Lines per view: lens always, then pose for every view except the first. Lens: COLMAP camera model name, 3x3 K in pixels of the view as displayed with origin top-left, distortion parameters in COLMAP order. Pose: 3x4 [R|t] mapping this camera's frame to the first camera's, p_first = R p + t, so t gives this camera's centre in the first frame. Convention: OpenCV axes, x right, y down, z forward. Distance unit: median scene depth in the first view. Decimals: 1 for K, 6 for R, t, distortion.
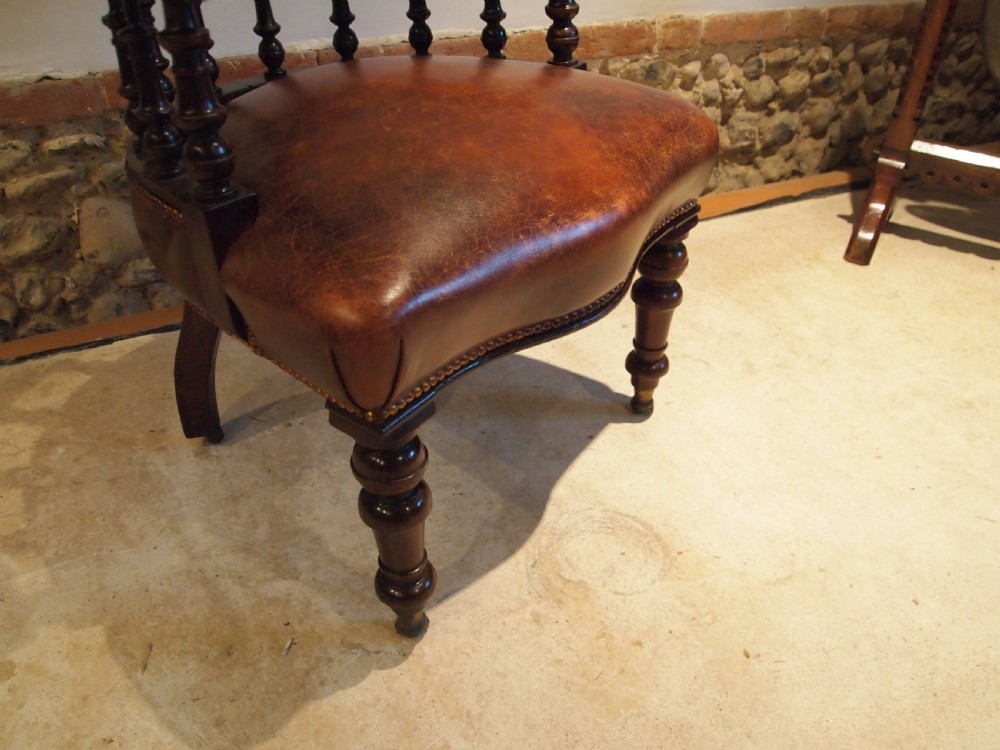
lens RADIAL K [[807.9, 0, 498.6], [0, 807.9, 379.8], [0, 0, 1]] dist [-0.044511, 0.001232]
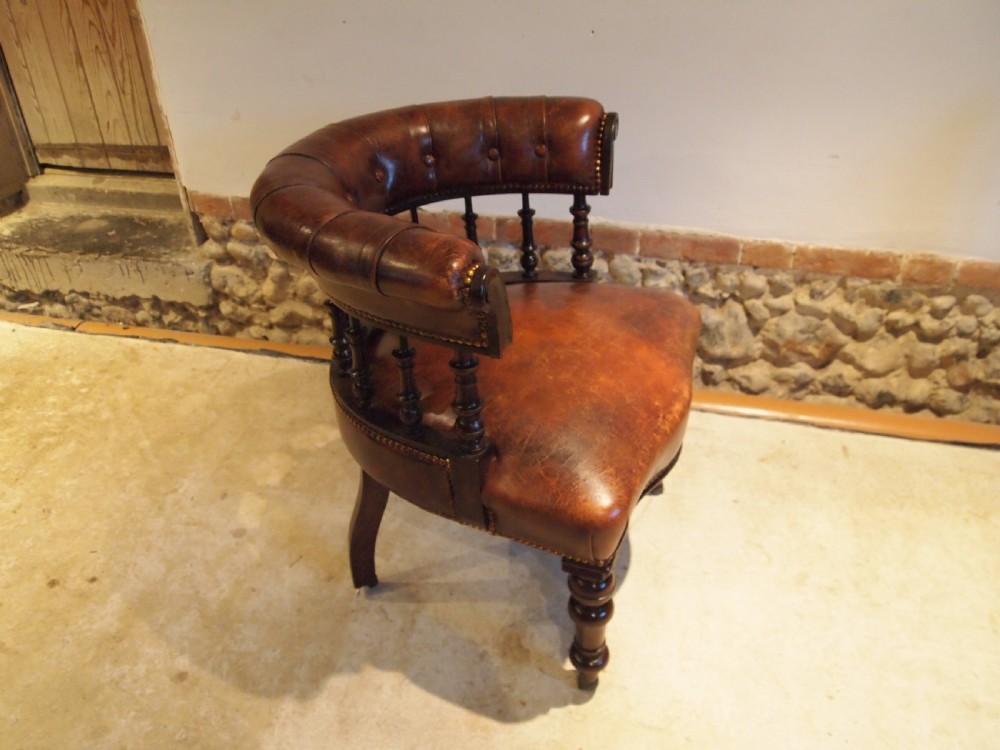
lens RADIAL K [[807.9, 0, 497.8], [0, 807.9, 375.4], [0, 0, 1]] dist [-0.044511, 0.001232]
pose [[0.782642, 0.330351, -0.527580, 0.554181], [-0.350170, 0.934385, 0.065615, -0.242578], [0.514639, 0.133389, 0.846968, -0.269170]]
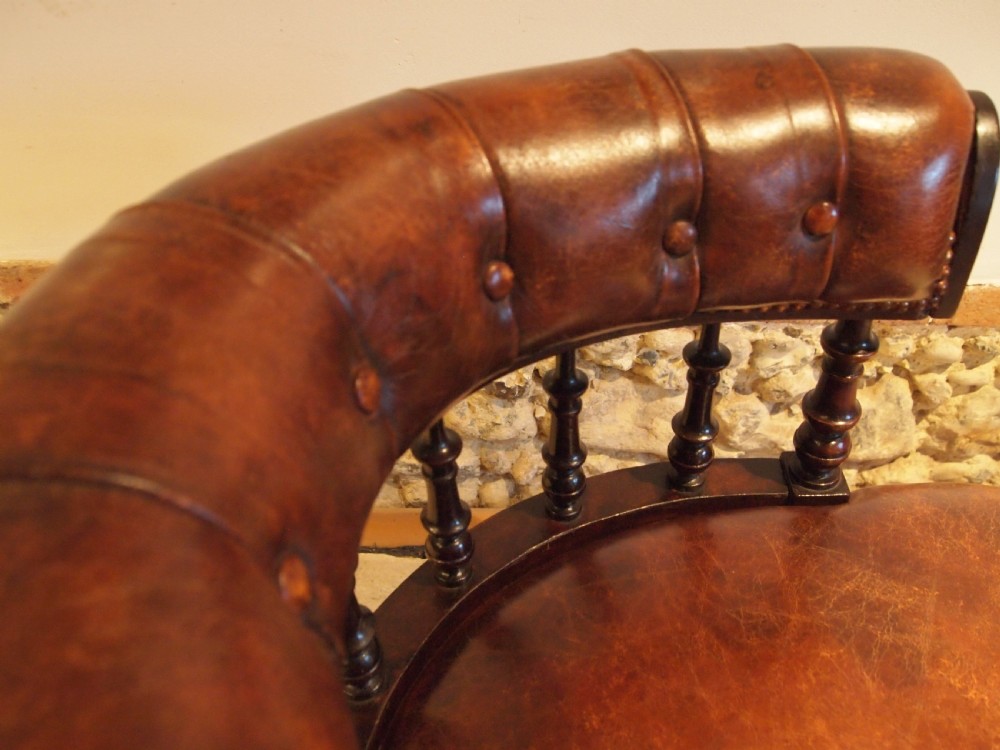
lens RADIAL K [[807.9, 0, 503.0], [0, 807.9, 377.7], [0, 0, 1]] dist [-0.044511, 0.001232]
pose [[0.905622, 0.281836, -0.316887, -0.129758], [-0.263354, 0.959432, 0.100676, -0.421389], [0.332406, -0.007721, 0.943105, 0.304177]]
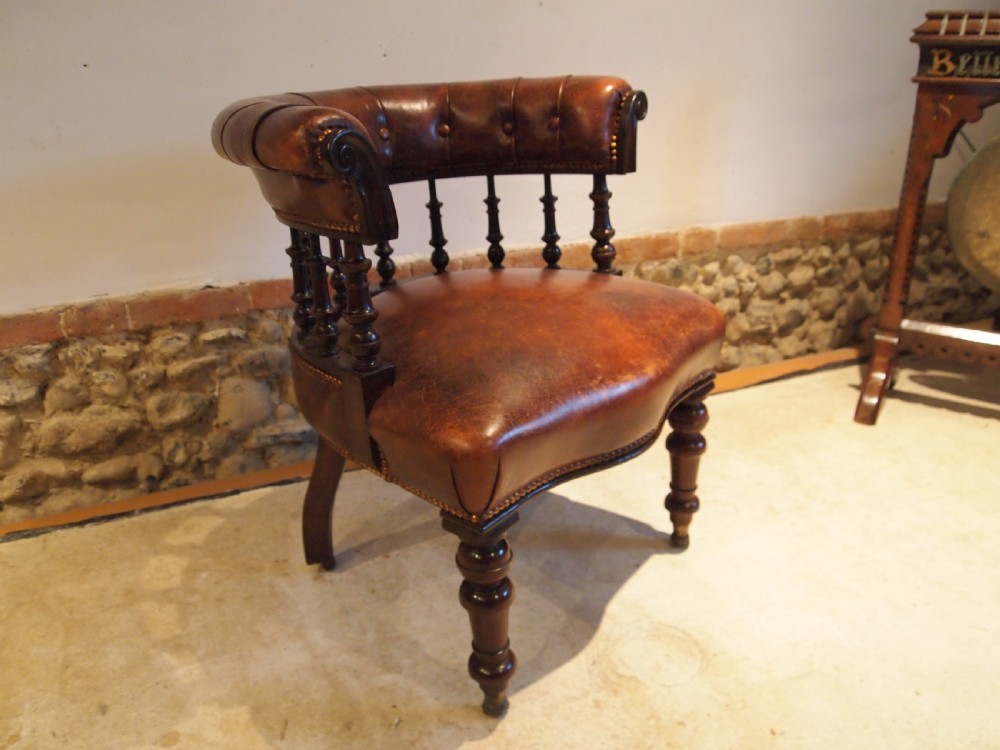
lens RADIAL K [[807.9, 0, 495.7], [0, 807.9, 375.4], [0, 0, 1]] dist [-0.044511, 0.001232]
pose [[0.998055, -0.016578, -0.060087, -0.019880], [0.002189, 0.972712, -0.232006, 0.075041], [0.062293, 0.231424, 0.970857, -0.243133]]
